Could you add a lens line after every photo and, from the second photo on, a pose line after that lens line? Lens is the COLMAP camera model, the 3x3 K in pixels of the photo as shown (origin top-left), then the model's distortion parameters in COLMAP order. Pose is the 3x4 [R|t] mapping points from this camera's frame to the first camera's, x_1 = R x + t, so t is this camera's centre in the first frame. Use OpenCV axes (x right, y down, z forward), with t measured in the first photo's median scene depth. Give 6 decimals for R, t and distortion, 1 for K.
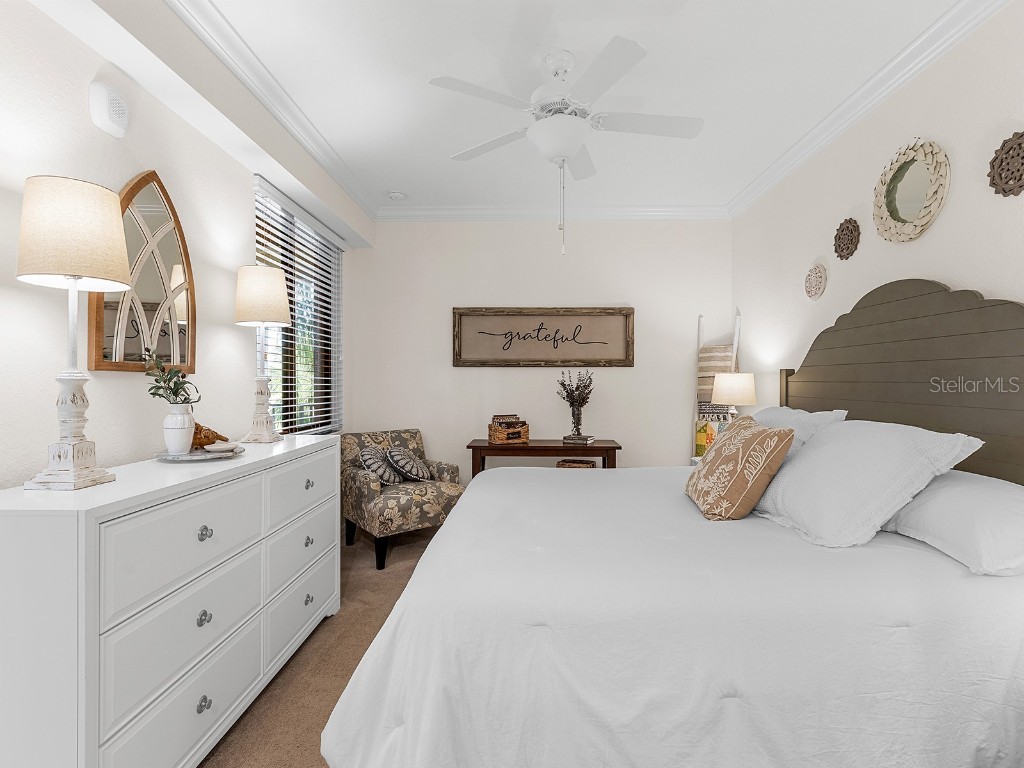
lens RADIAL K [[512.0, 0, 520.8], [0, 512.0, 377.8], [0, 0, 1]] dist [0.000624, -0.000047]
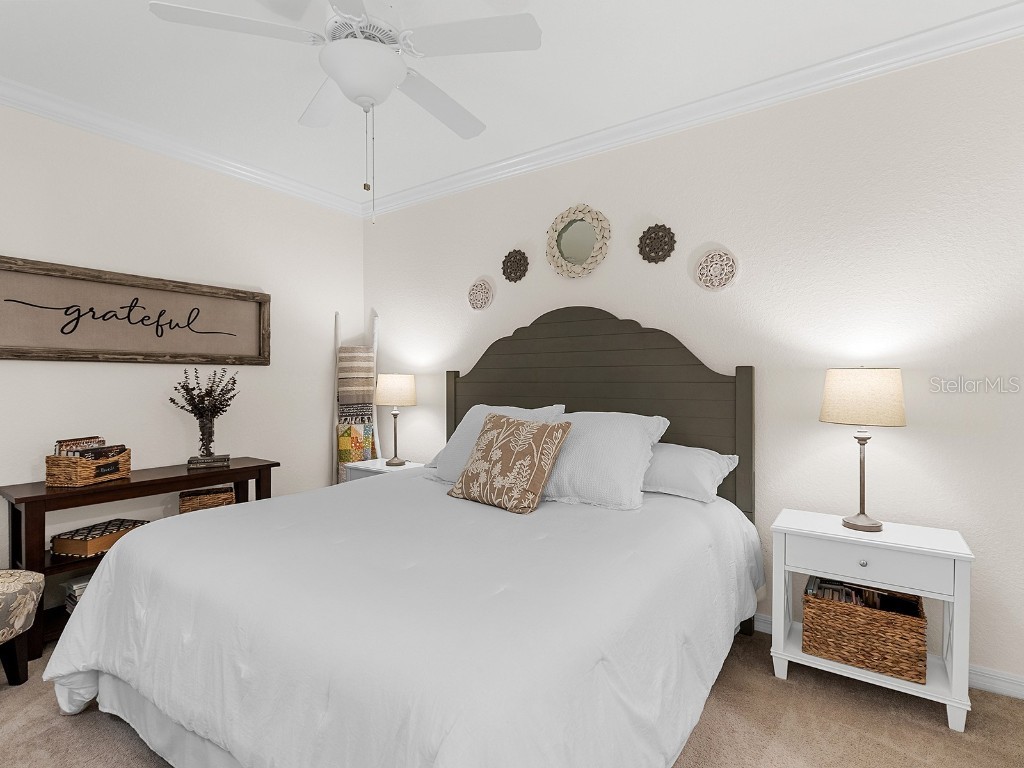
lens RADIAL K [[512.0, 0, 520.8], [0, 512.0, 377.8], [0, 0, 1]] dist [0.000624, -0.000047]
pose [[0.552307, 0.001188, 0.833640, -0.257904], [-0.000073, 0.999999, -0.001377, -0.000553], [-0.833641, 0.000700, 0.552307, 0.211154]]
